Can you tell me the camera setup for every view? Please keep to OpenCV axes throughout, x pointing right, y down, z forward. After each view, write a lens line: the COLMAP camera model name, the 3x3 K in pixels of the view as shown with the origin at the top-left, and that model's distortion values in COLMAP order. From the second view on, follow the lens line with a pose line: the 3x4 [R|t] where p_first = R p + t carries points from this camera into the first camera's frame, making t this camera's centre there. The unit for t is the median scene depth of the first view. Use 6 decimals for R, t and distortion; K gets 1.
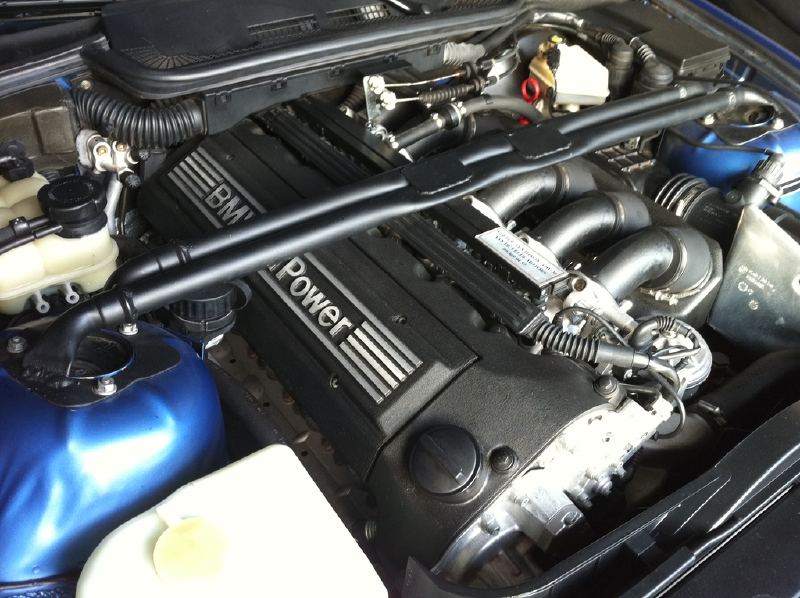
lens RADIAL K [[752.4, 0, 396.2], [0, 752.4, 298.7], [0, 0, 1]] dist [0.113226, -0.328610]
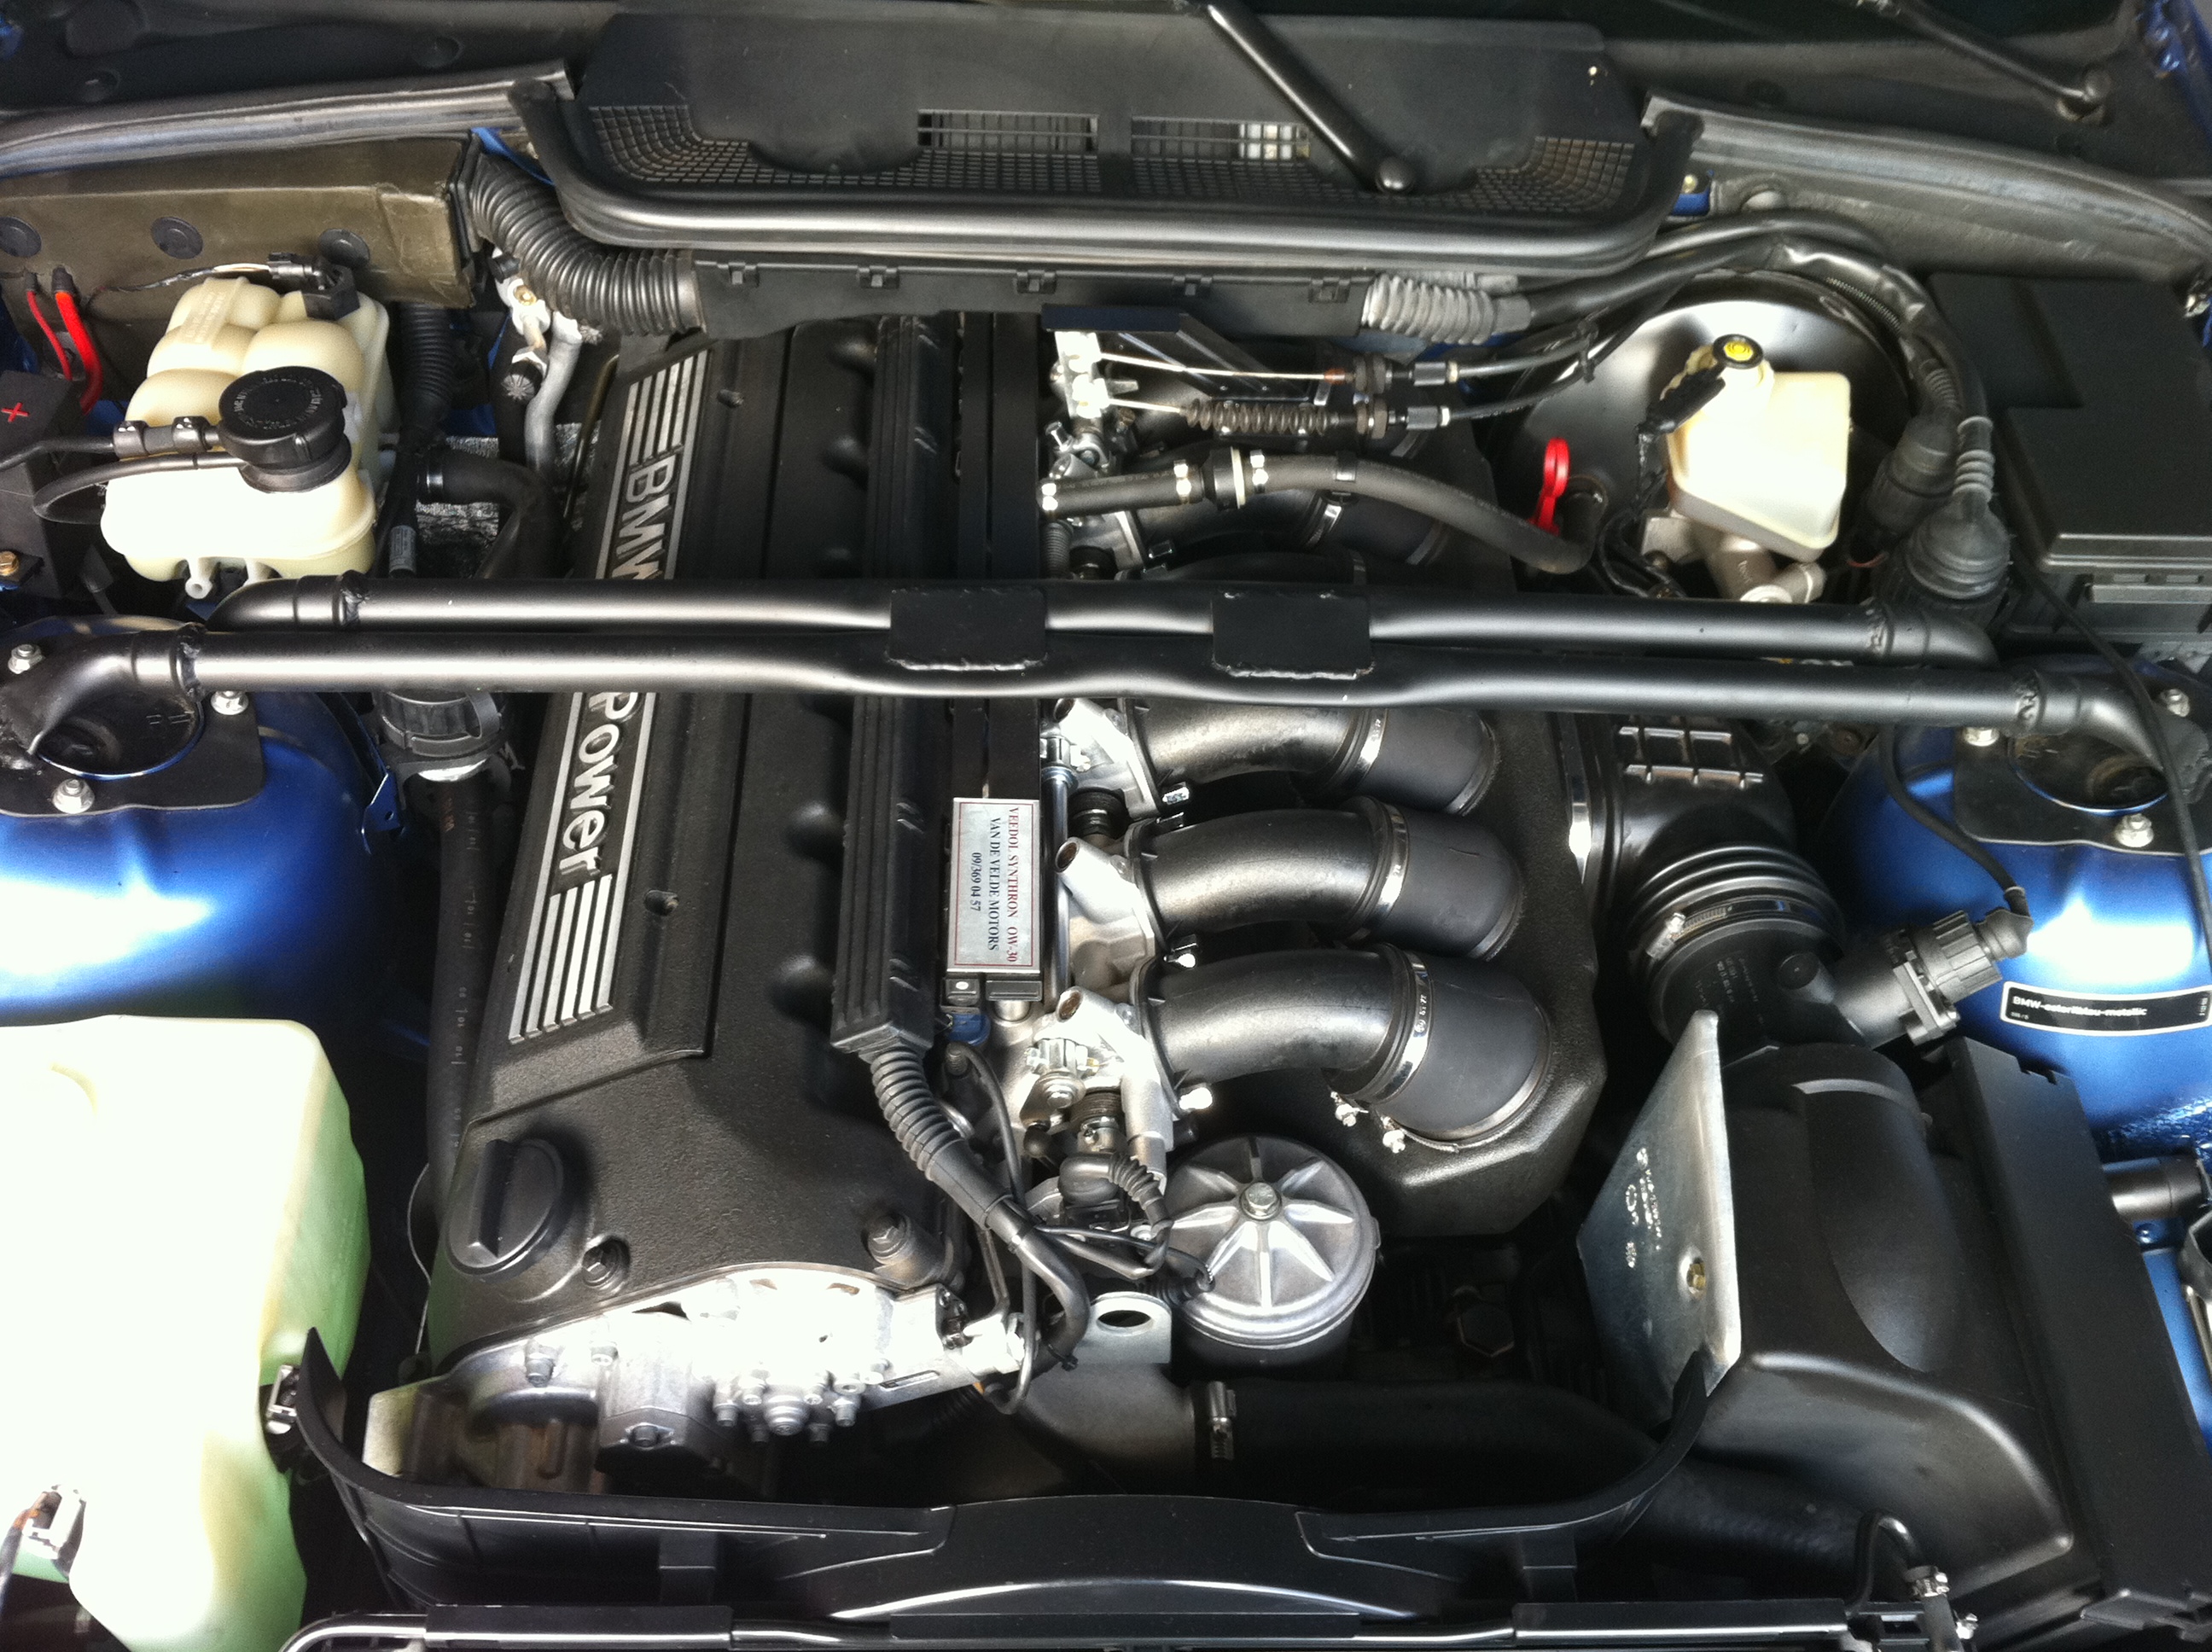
lens RADIAL K [[2080.4, 0, 1095.5], [0, 2080.4, 825.3], [0, 0, 1]] dist [0.113226, -0.328610]
pose [[0.826218, 0.419193, -0.376353, 0.630243], [-0.360904, 0.906826, 0.217749, -0.358975], [0.432565, -0.044081, 0.900524, -0.052695]]
